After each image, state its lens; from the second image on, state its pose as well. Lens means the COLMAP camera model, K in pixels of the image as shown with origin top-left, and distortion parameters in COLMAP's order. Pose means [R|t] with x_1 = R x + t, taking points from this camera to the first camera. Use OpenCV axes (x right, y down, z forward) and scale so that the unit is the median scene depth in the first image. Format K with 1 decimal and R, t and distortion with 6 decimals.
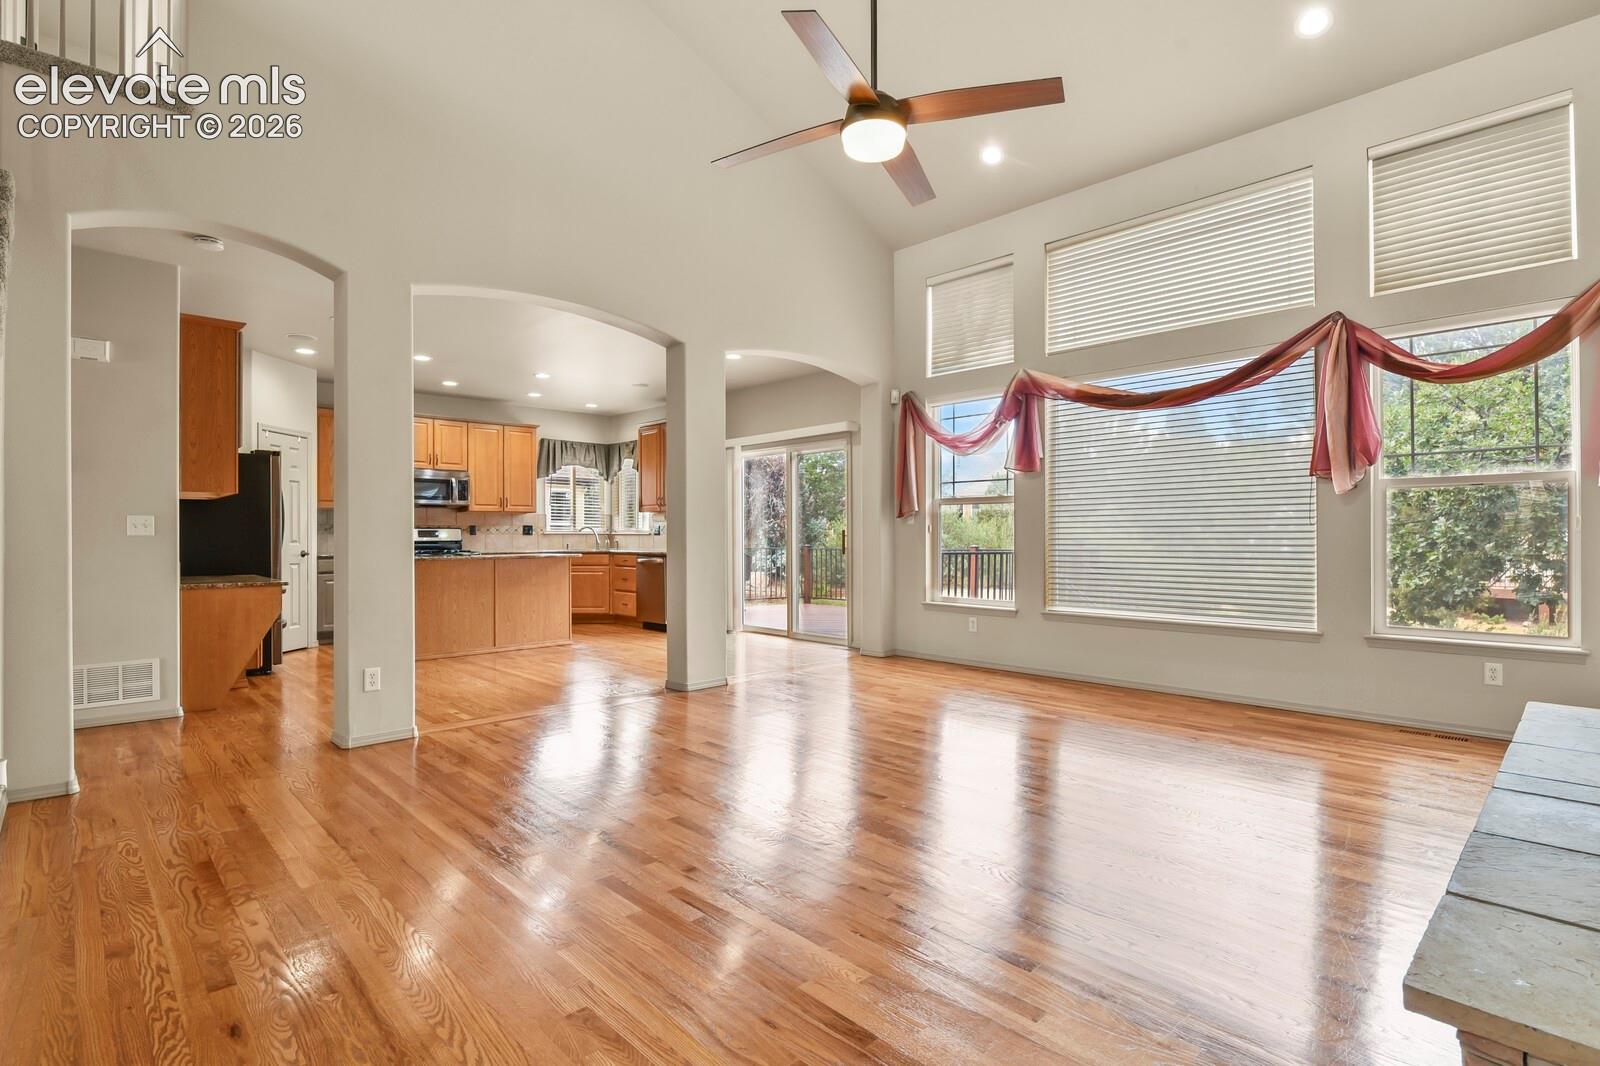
lens RADIAL K [[775.9, 0, 795.0], [0, 775.9, 531.9], [0, 0, 1]] dist [-0.000581, -0.000426]
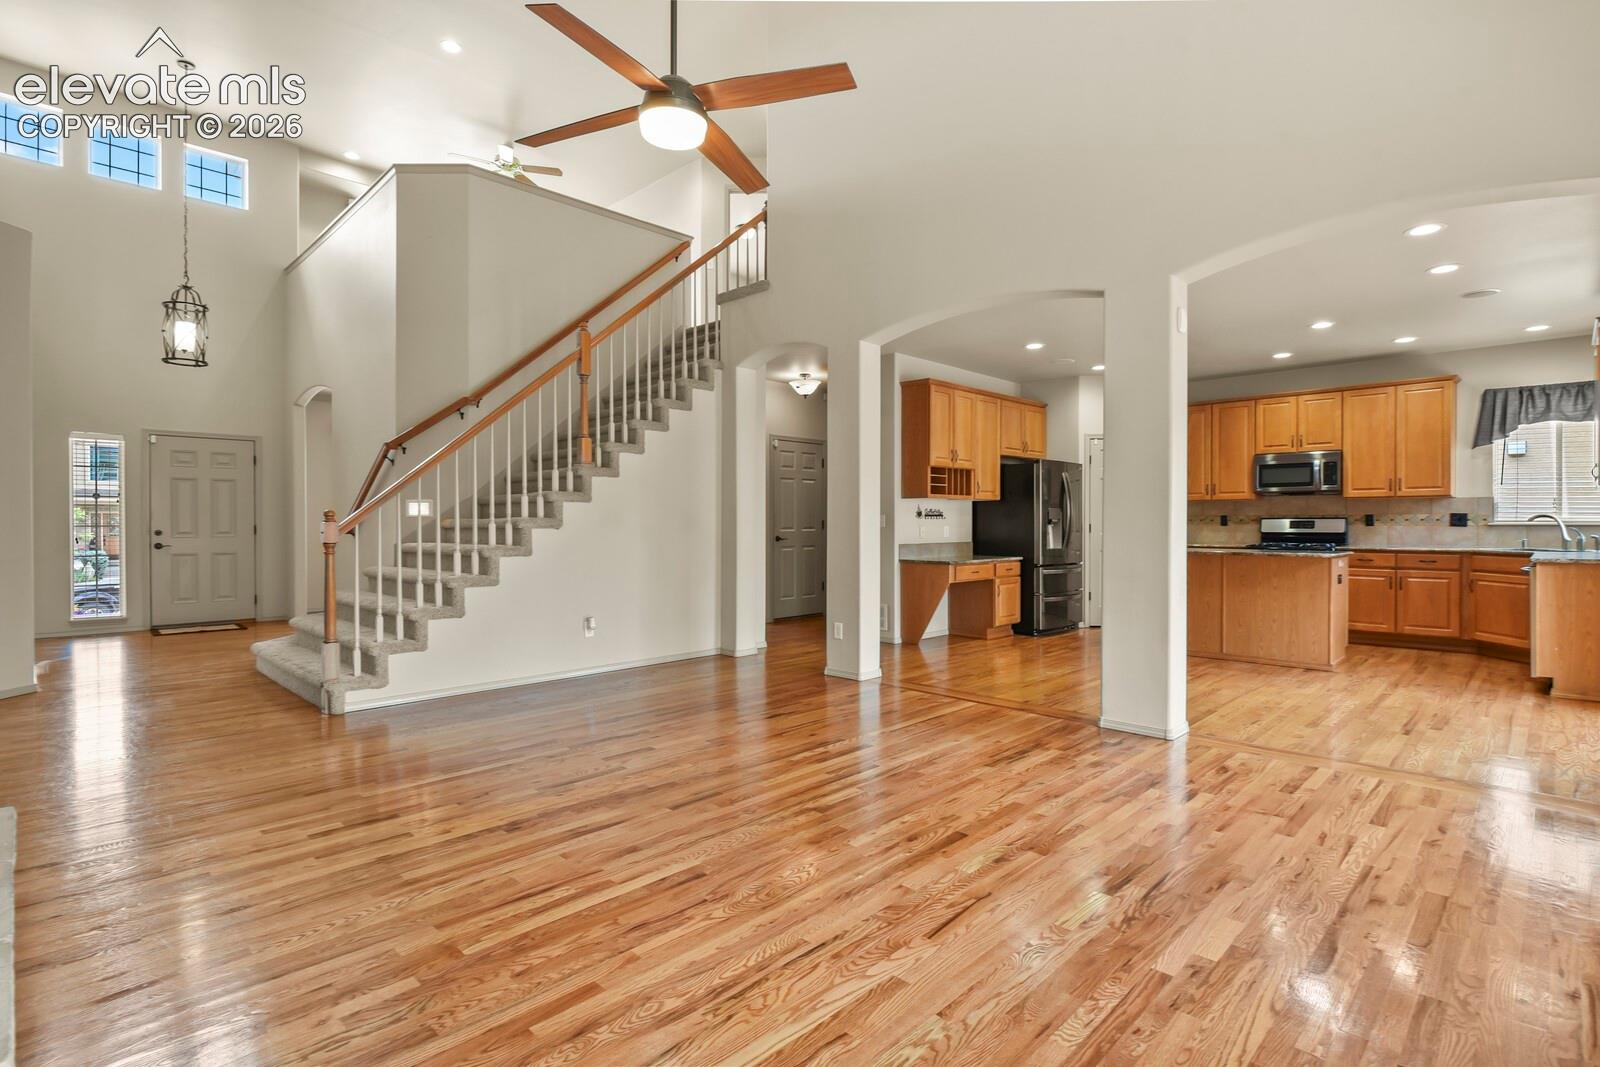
lens RADIAL K [[775.9, 0, 795.1], [0, 775.9, 528.2], [0, 0, 1]] dist [-0.000581, -0.000426]
pose [[0.025713, 0.012331, -0.999593, 0.385152], [0.003320, 0.999917, 0.012421, -0.005947], [0.999664, -0.003638, 0.025670, 0.376299]]
